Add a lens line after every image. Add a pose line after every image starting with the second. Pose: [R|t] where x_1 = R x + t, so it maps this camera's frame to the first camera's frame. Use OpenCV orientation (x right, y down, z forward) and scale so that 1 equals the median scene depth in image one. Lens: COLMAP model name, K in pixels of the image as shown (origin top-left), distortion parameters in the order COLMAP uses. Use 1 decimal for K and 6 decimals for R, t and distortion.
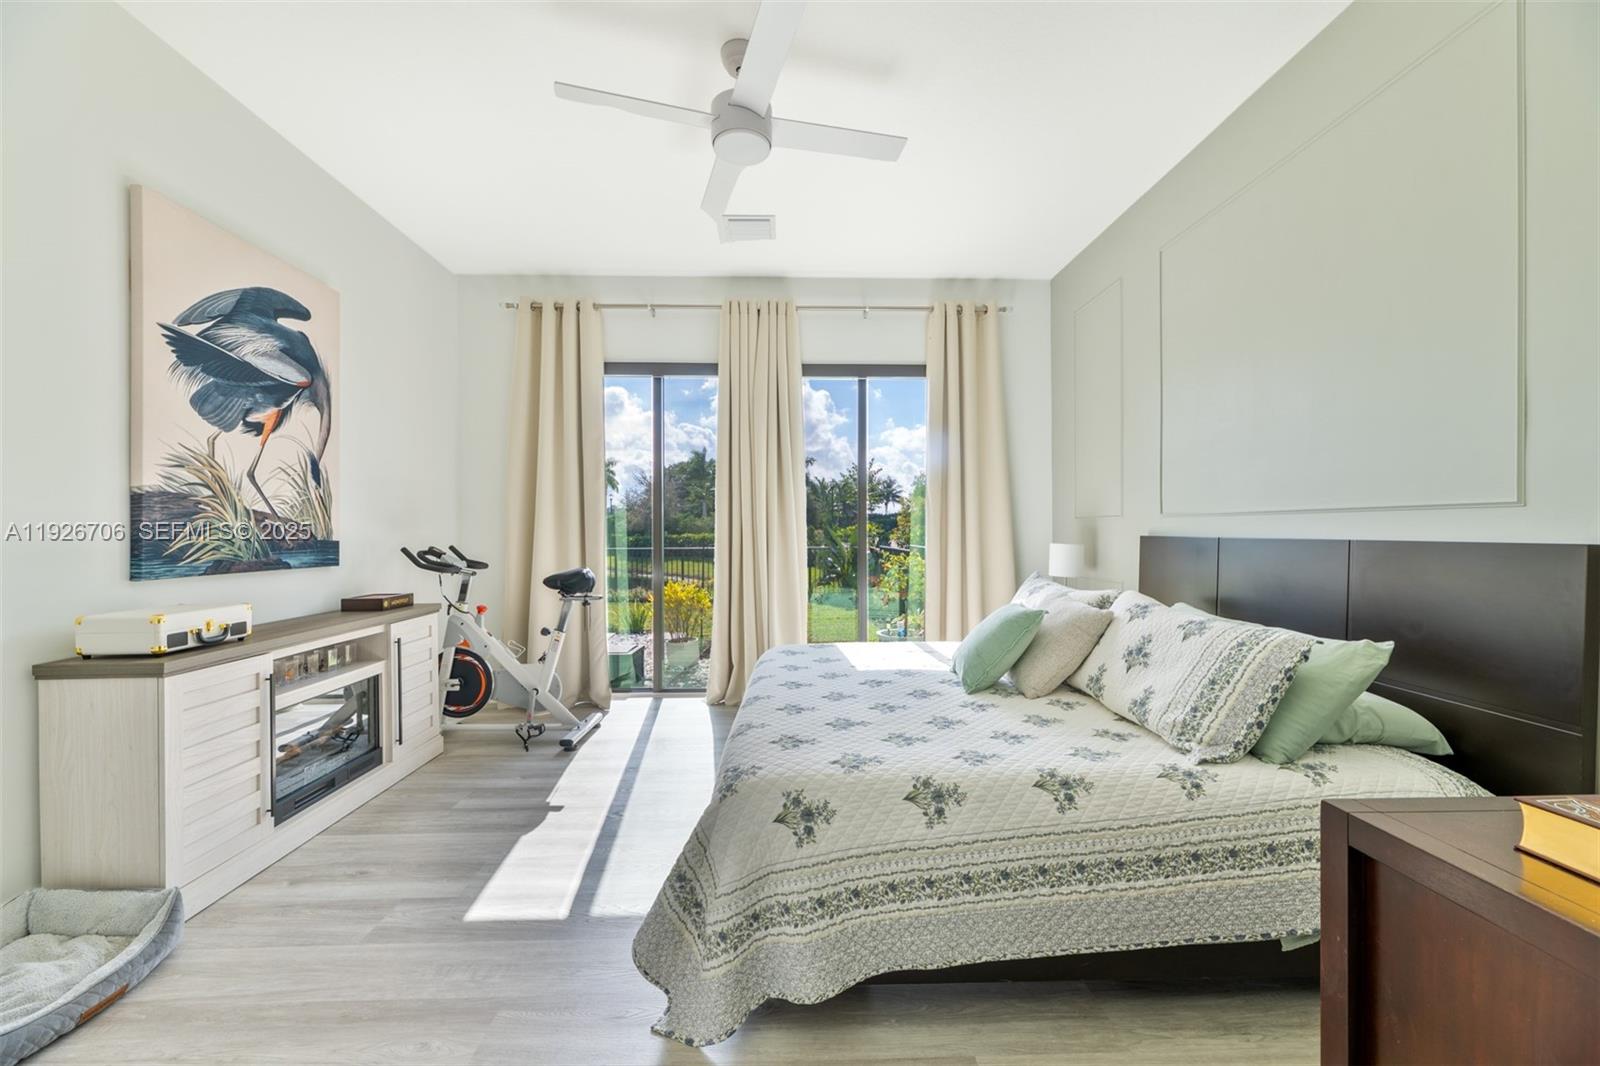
lens RADIAL K [[638.1, 0, 796.2], [0, 638.1, 534.1], [0, 0, 1]] dist [0.004855, -0.000350]
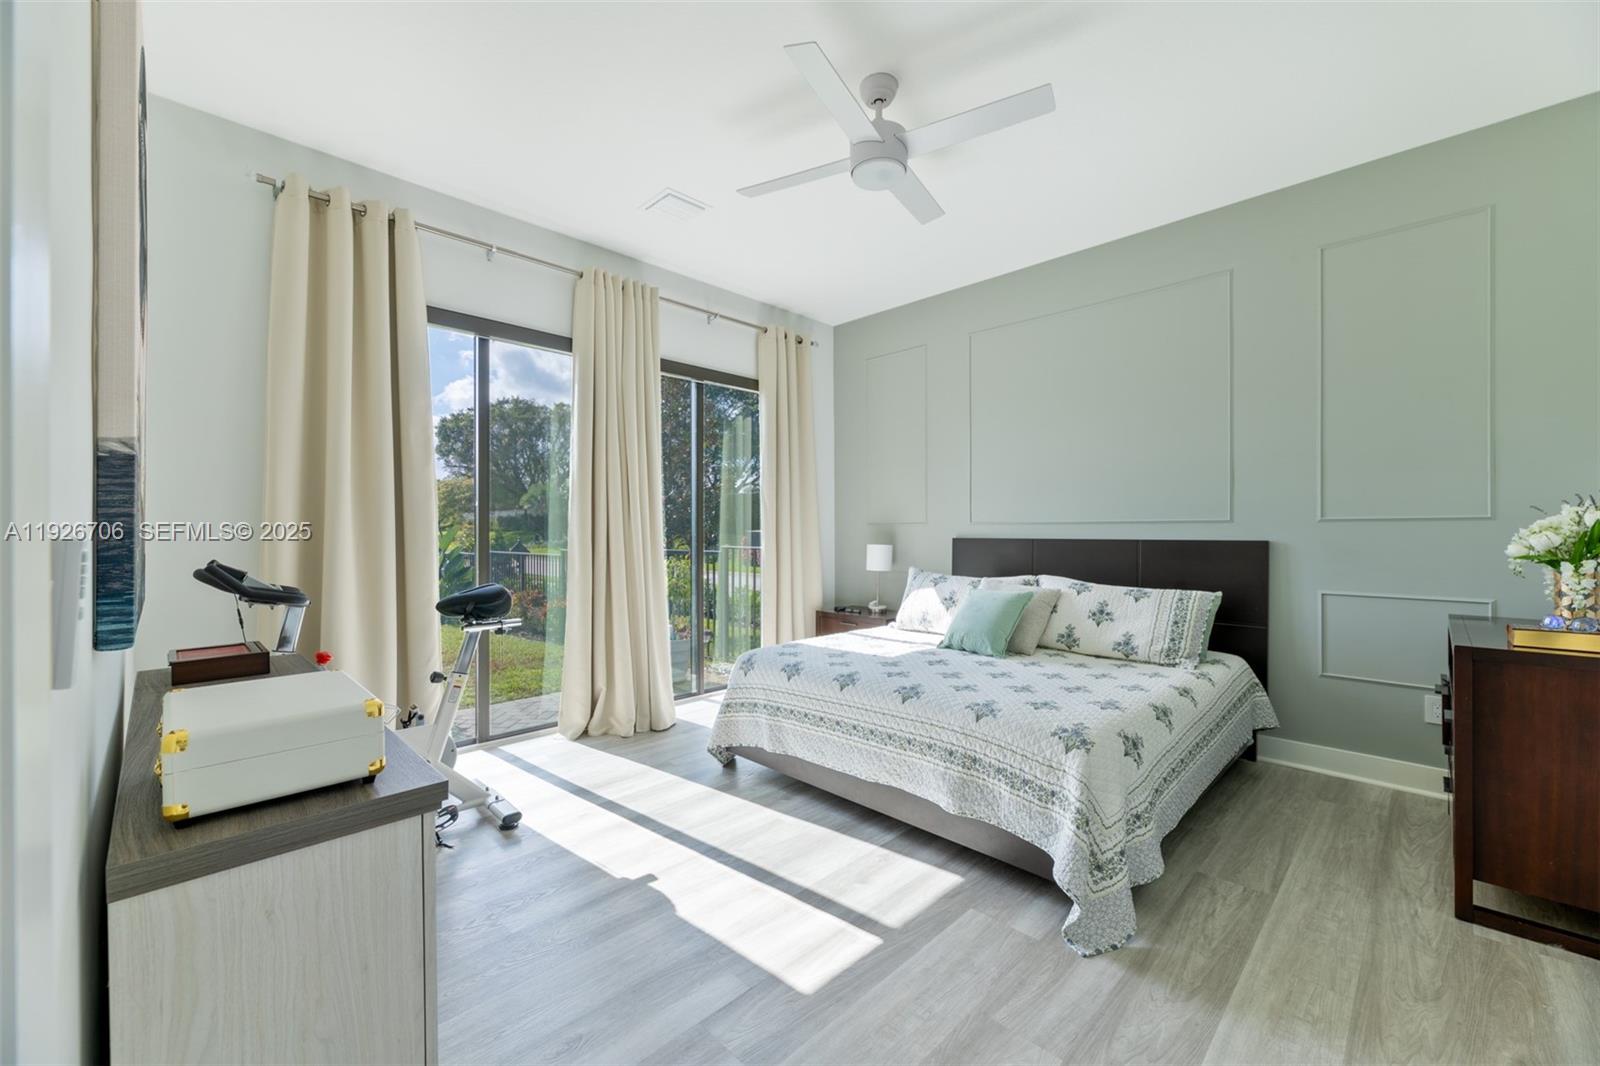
lens RADIAL K [[638.1, 0, 805.9], [0, 638.1, 532.0], [0, 0, 1]] dist [0.004855, -0.000350]
pose [[0.727762, 0.001301, 0.685828, -0.584554], [0.004226, 0.999971, -0.006382, -0.002351], [-0.685817, 0.007543, 0.727735, 0.201708]]
